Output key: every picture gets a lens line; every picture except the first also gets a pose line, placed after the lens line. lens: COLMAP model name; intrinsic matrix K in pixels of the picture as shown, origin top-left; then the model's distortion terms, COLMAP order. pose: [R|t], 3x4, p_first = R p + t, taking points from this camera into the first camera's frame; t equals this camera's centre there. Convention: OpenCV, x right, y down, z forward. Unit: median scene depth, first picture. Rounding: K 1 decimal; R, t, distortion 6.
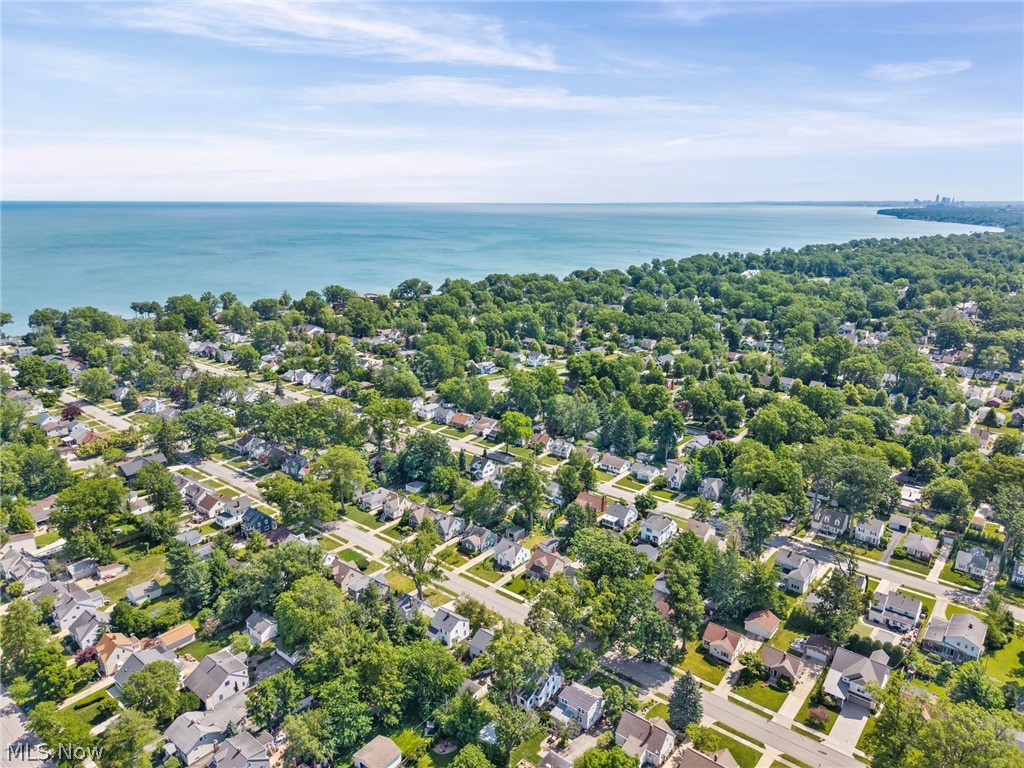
lens RADIAL K [[709.3, 0, 510.0], [0, 709.3, 383.5], [0, 0, 1]] dist [0.029829, 0.000082]
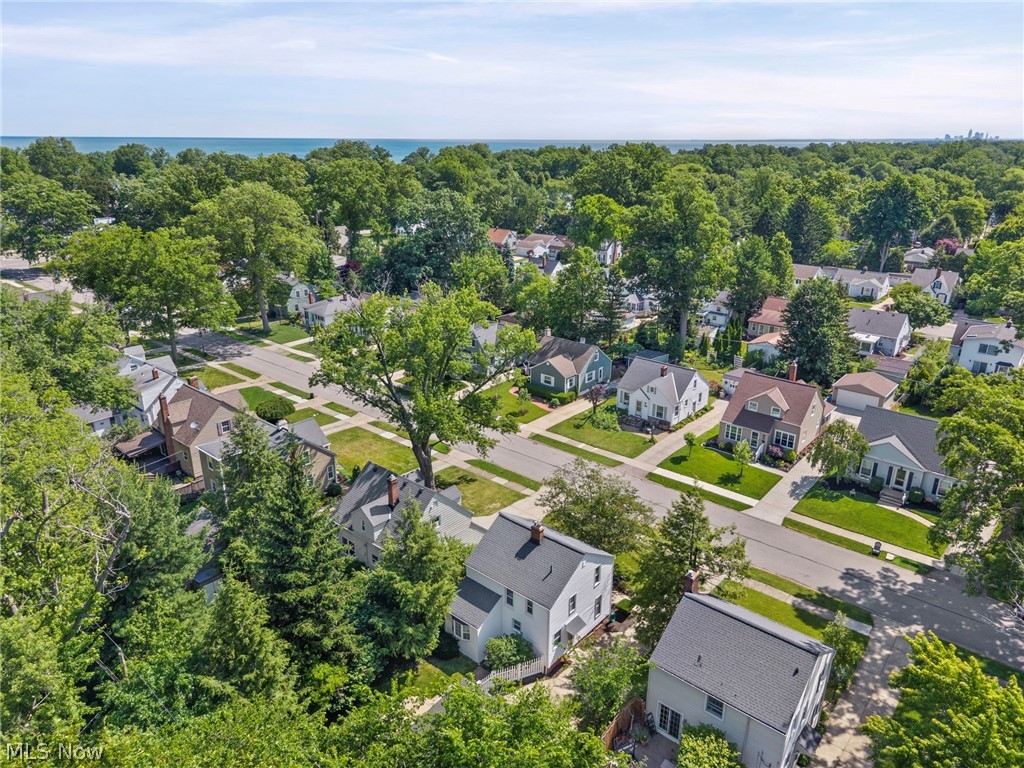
lens RADIAL K [[709.3, 0, 513.5], [0, 709.3, 384.2], [0, 0, 1]] dist [0.029829, 0.000082]
pose [[0.999908, 0.011076, -0.007768, -0.080085], [-0.010417, 0.996722, 0.080235, 0.214919], [0.008631, -0.080146, 0.996746, 0.644161]]
